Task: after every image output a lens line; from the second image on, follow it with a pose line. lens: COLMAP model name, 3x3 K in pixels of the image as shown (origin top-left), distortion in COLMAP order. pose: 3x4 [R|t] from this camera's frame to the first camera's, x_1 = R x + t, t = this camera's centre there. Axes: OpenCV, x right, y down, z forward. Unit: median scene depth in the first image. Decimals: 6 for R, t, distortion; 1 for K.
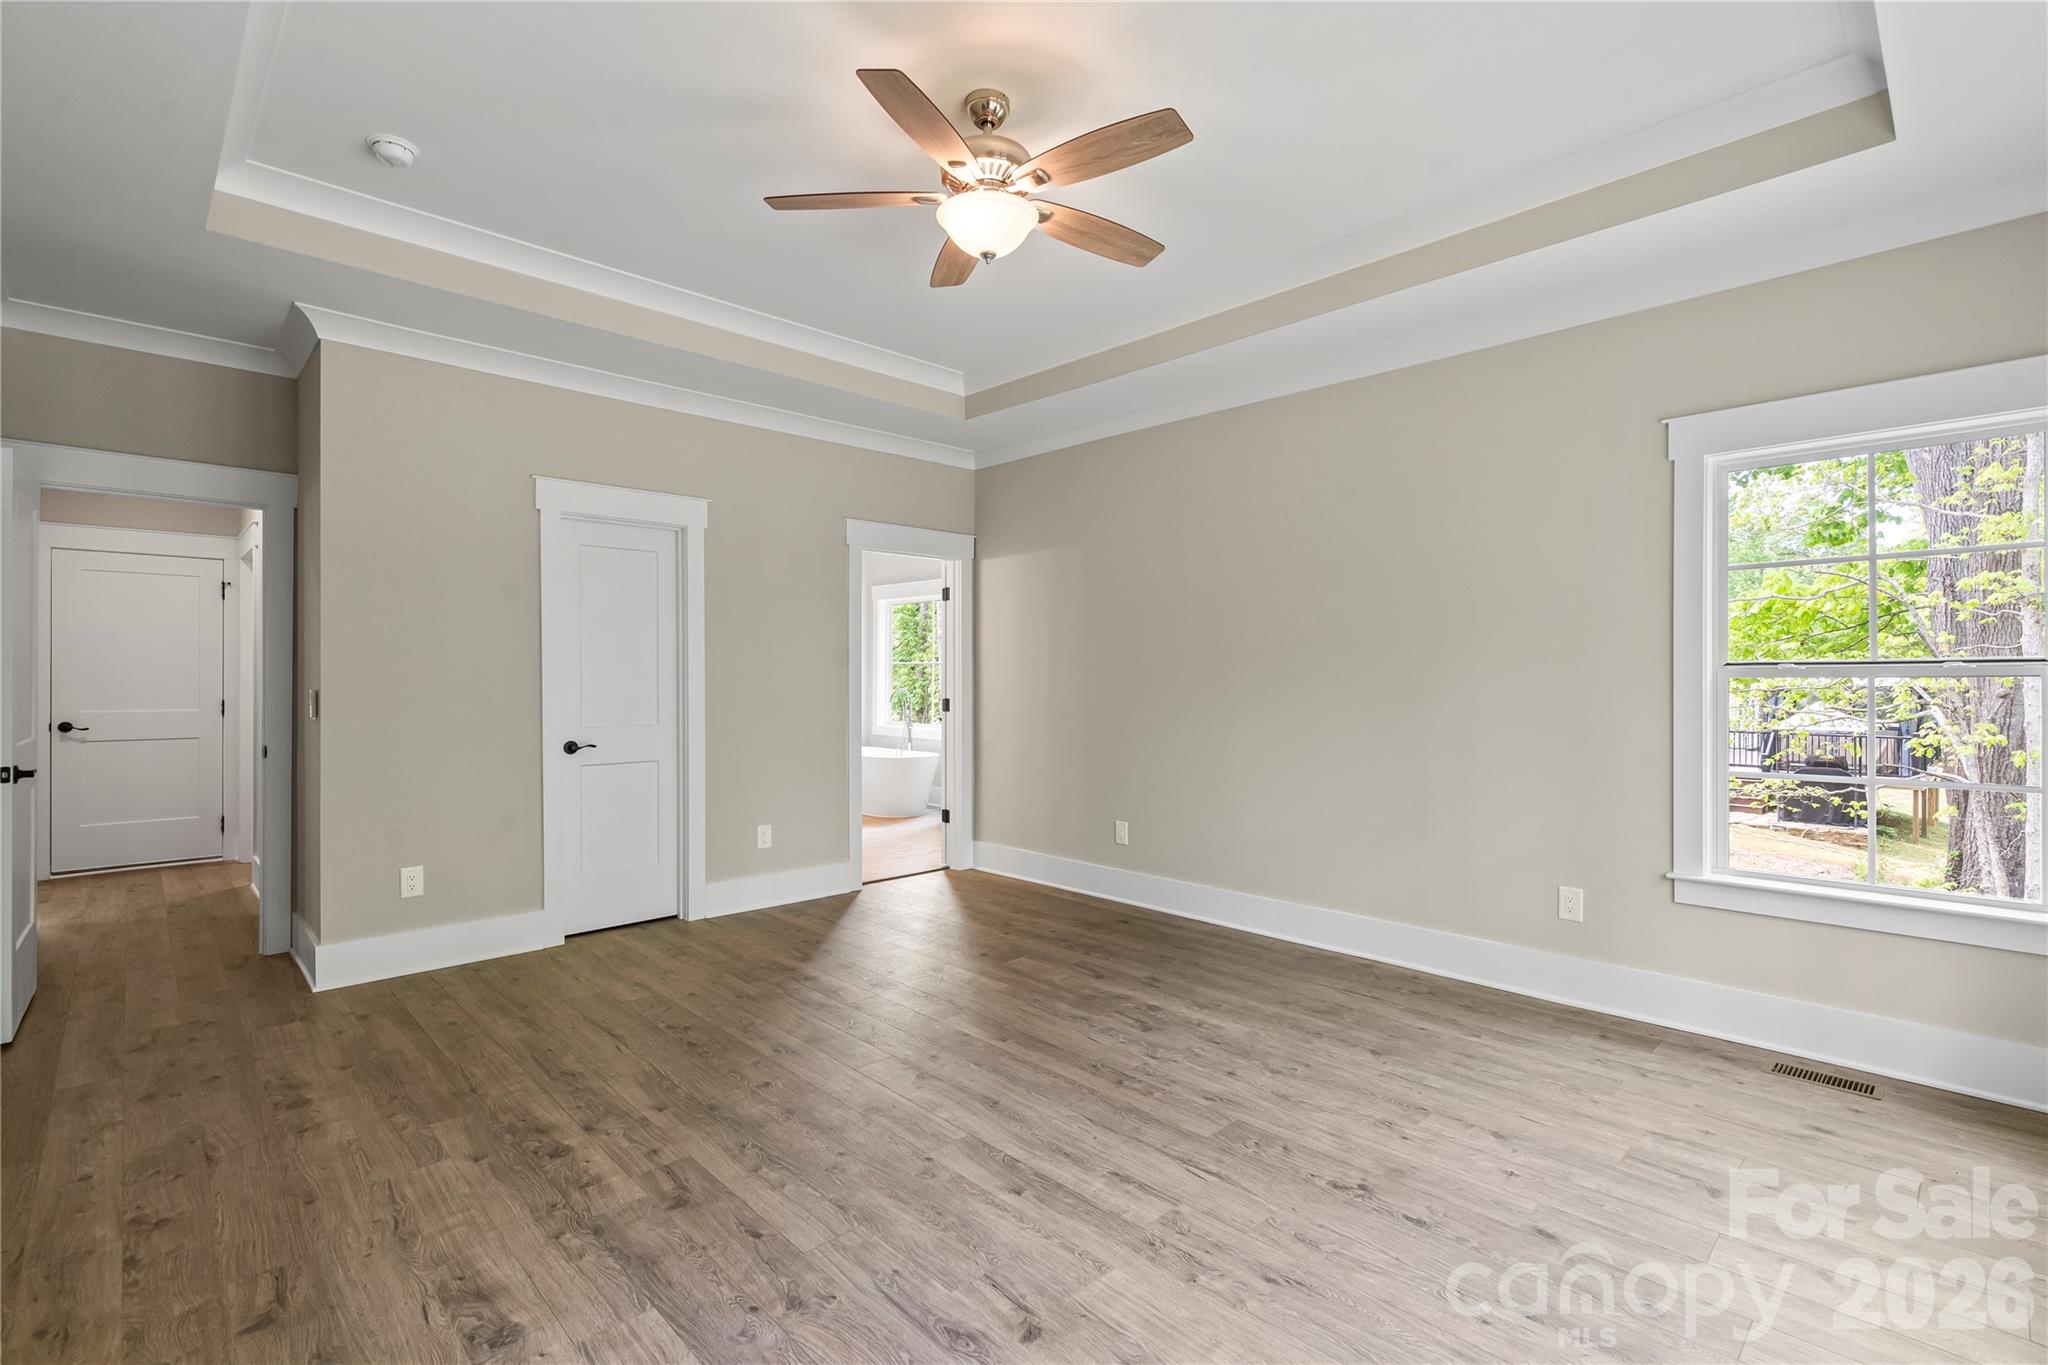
lens RADIAL K [[927.4, 0, 1026.7], [0, 927.4, 674.2], [0, 0, 1]] dist [-0.016138, 0.006432]
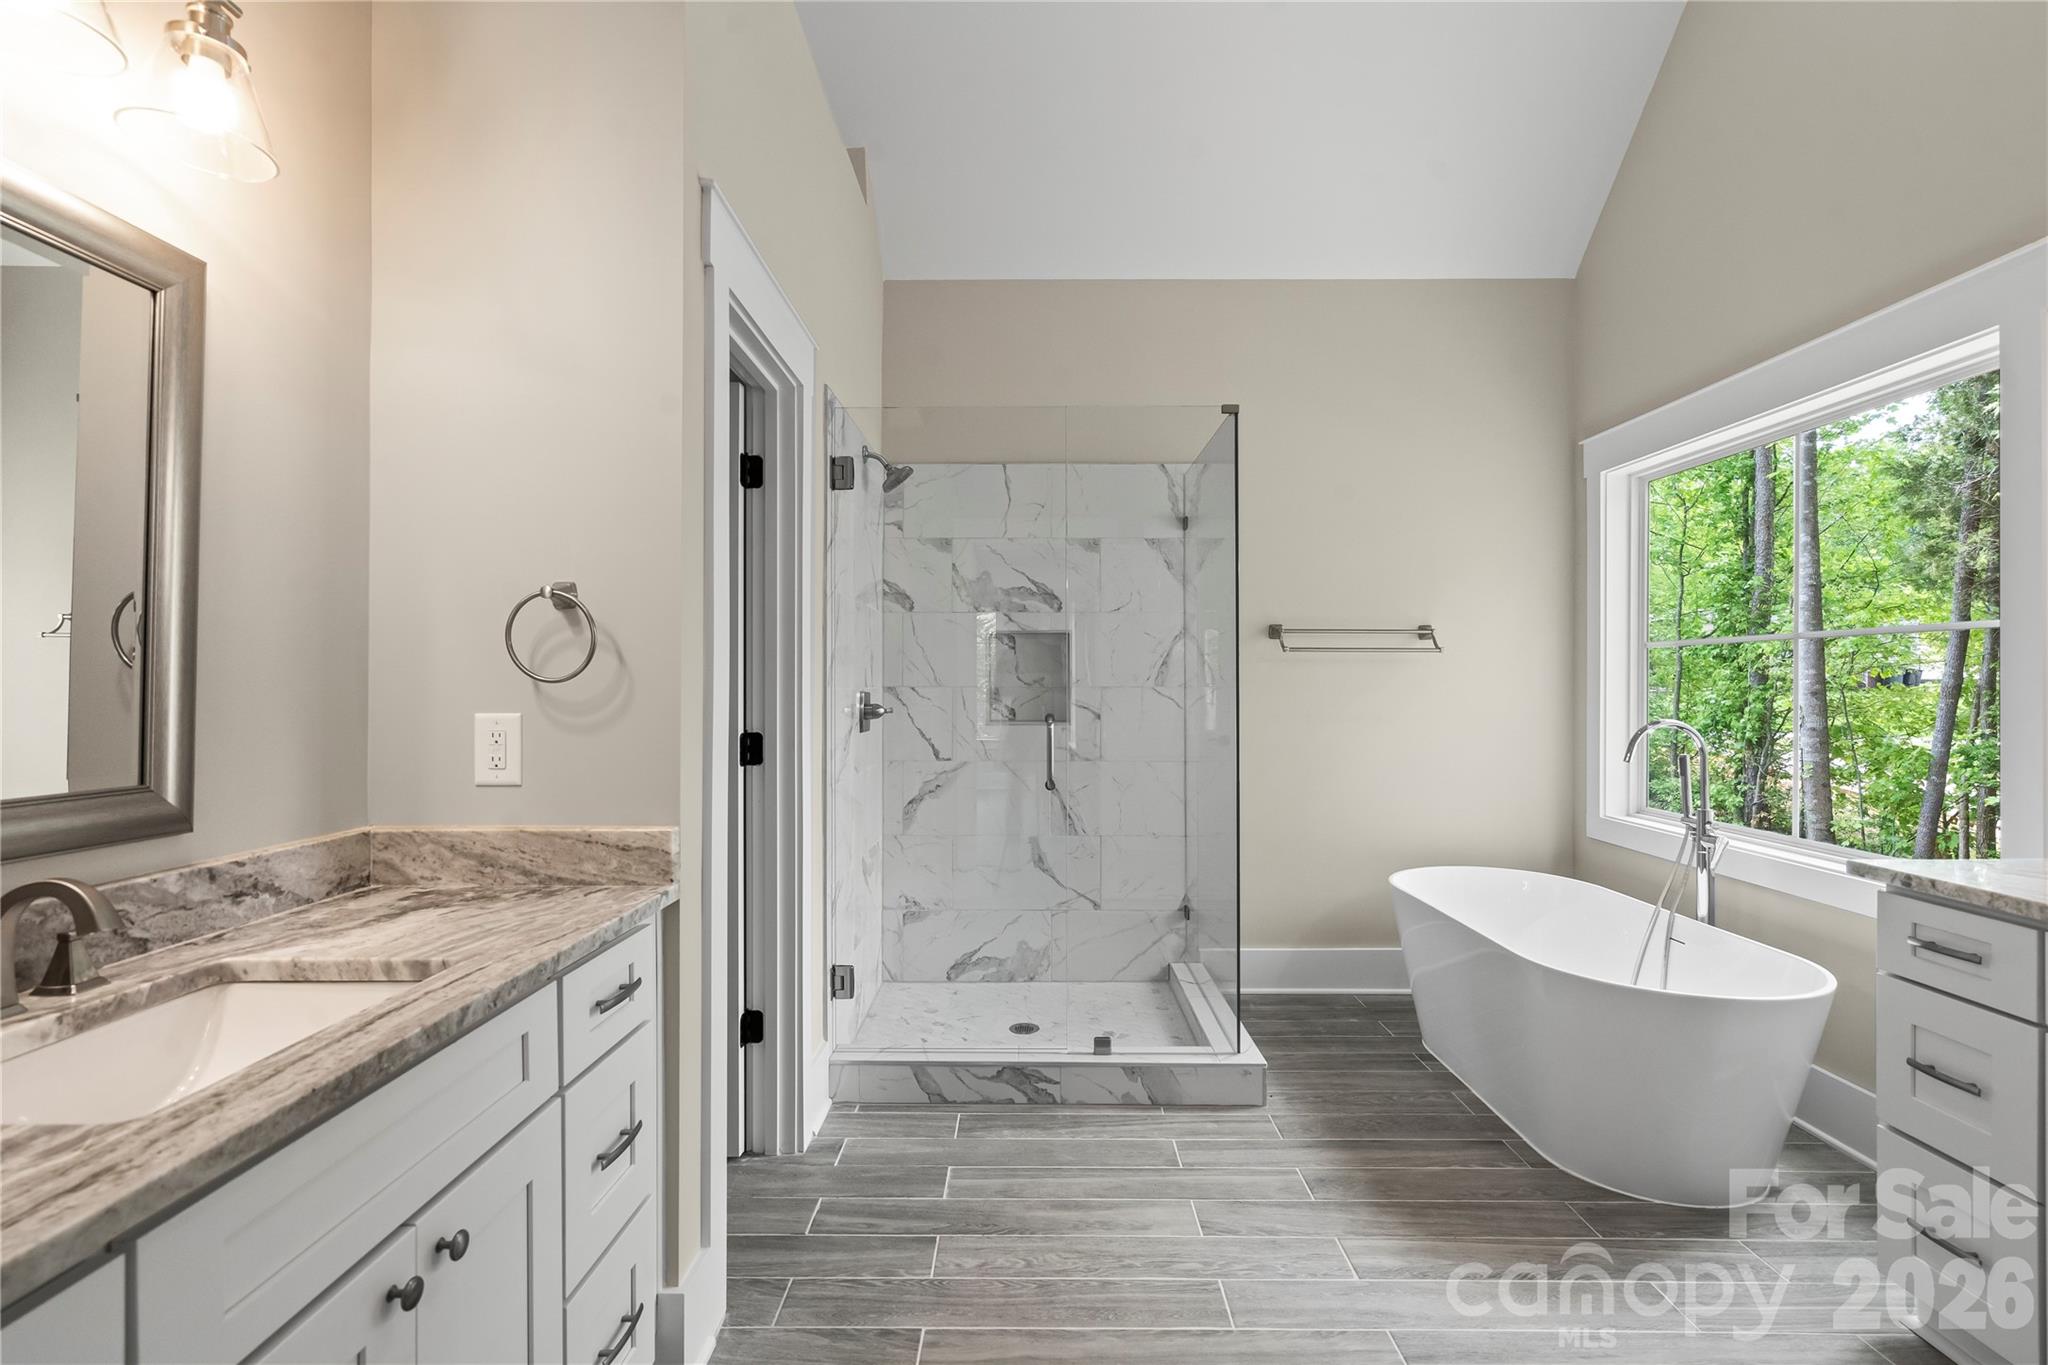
lens RADIAL K [[927.4, 0, 1026.7], [0, 927.4, 674.2], [0, 0, 1]] dist [-0.016138, 0.006432]
pose [[0.705736, -0.006031, -0.708449, -0.037743], [0.001526, 0.999974, -0.006993, -0.000154], [0.708473, 0.003854, 0.705727, 0.348841]]
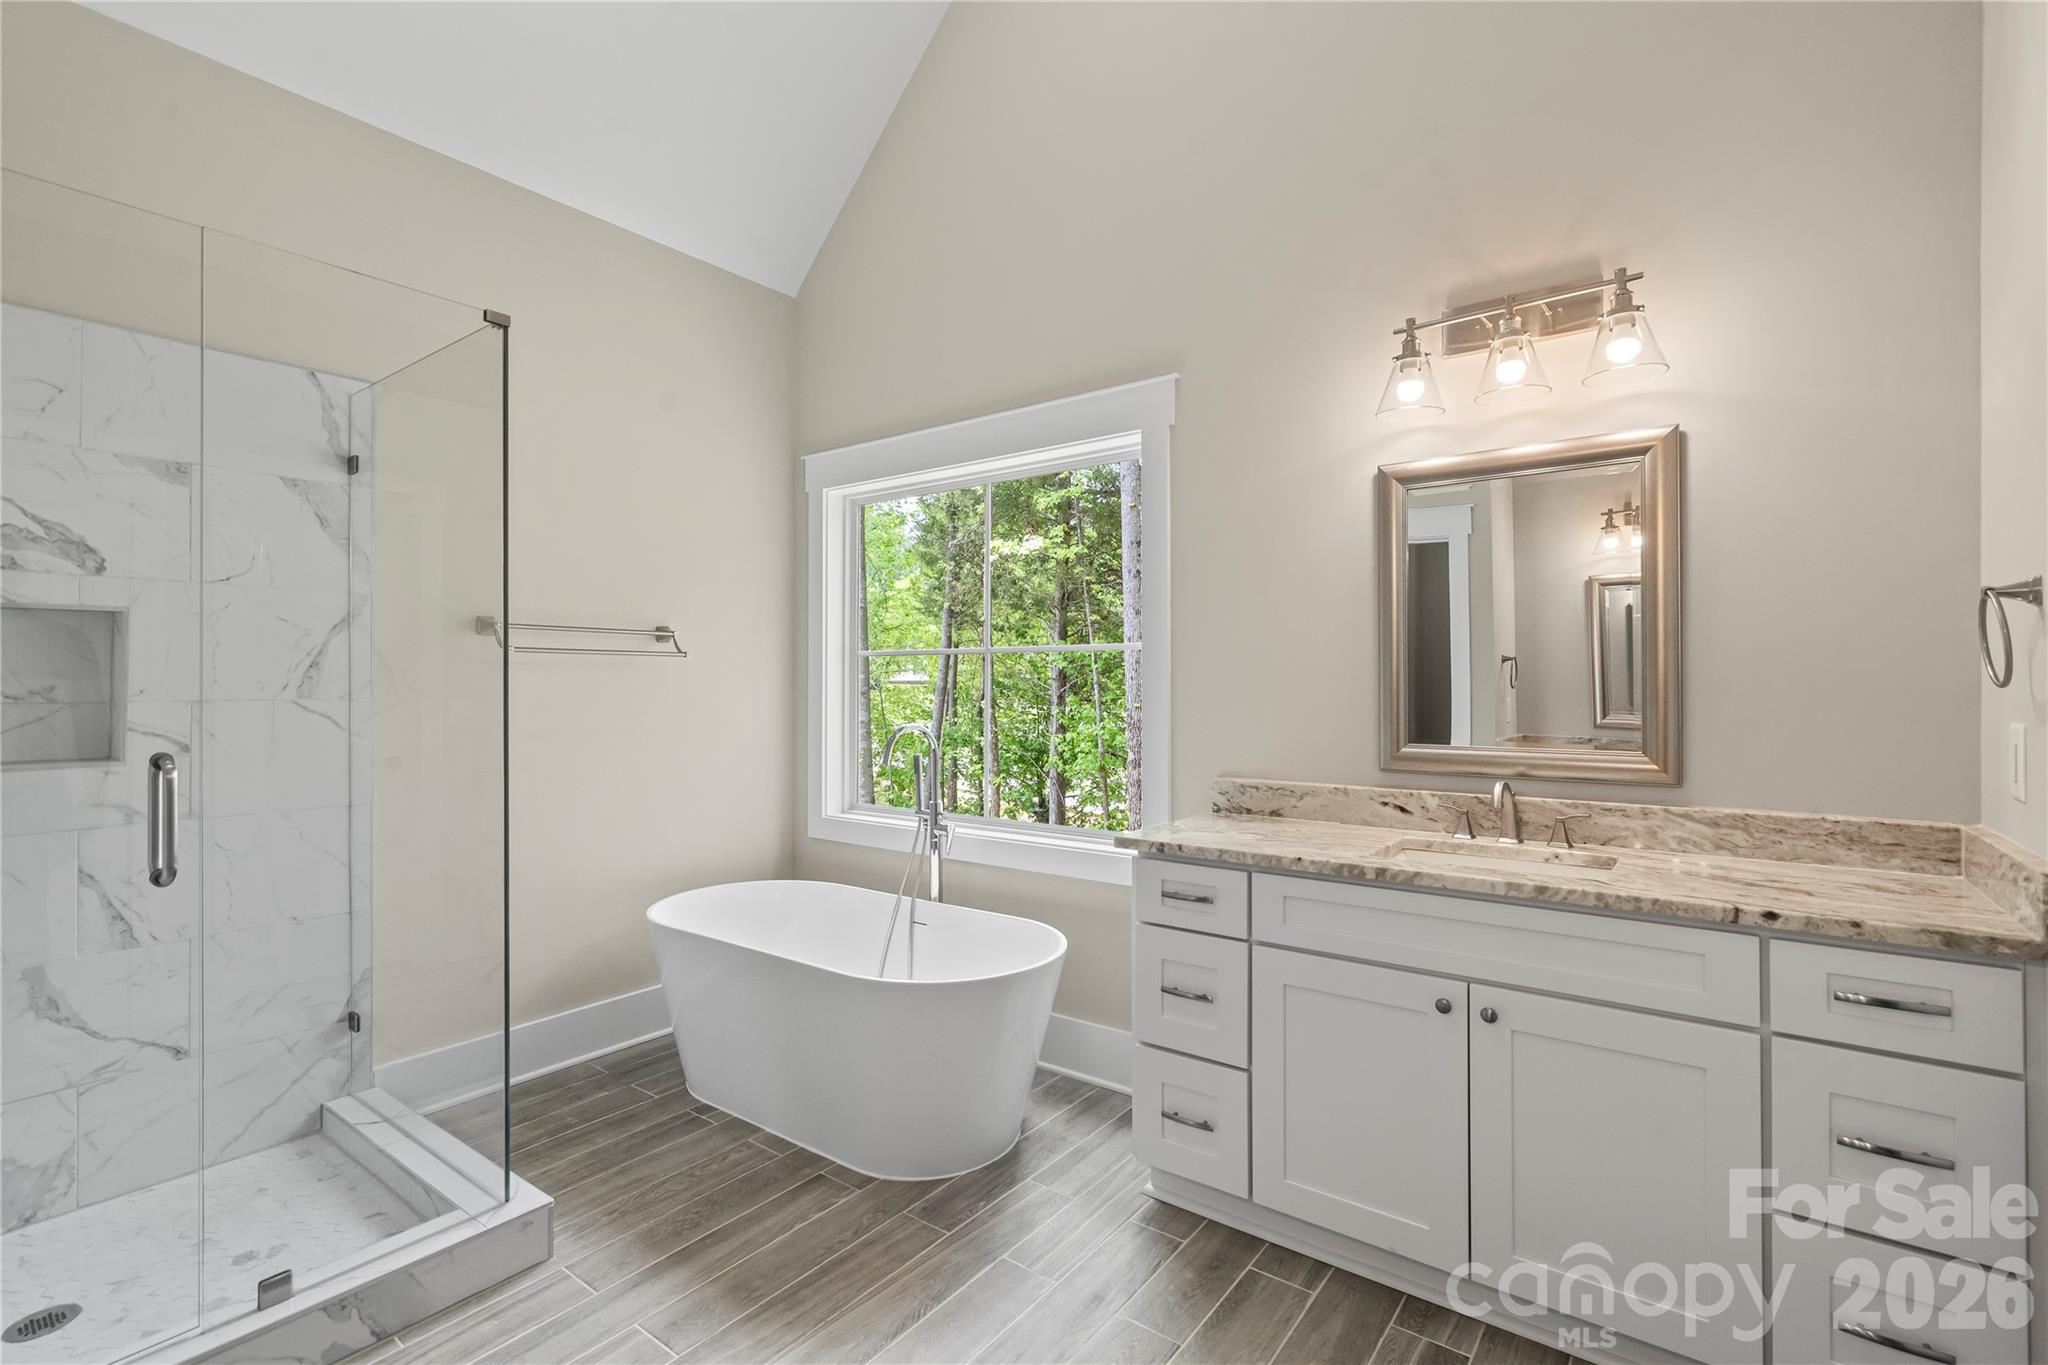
lens RADIAL K [[927.4, 0, 1026.7], [0, 927.4, 674.2], [0, 0, 1]] dist [-0.016138, 0.006432]
pose [[0.988652, -0.000678, 0.150219, -0.085429], [0.001735, 0.999975, -0.006908, -0.001664], [-0.150211, 0.007090, 0.988629, 0.365007]]
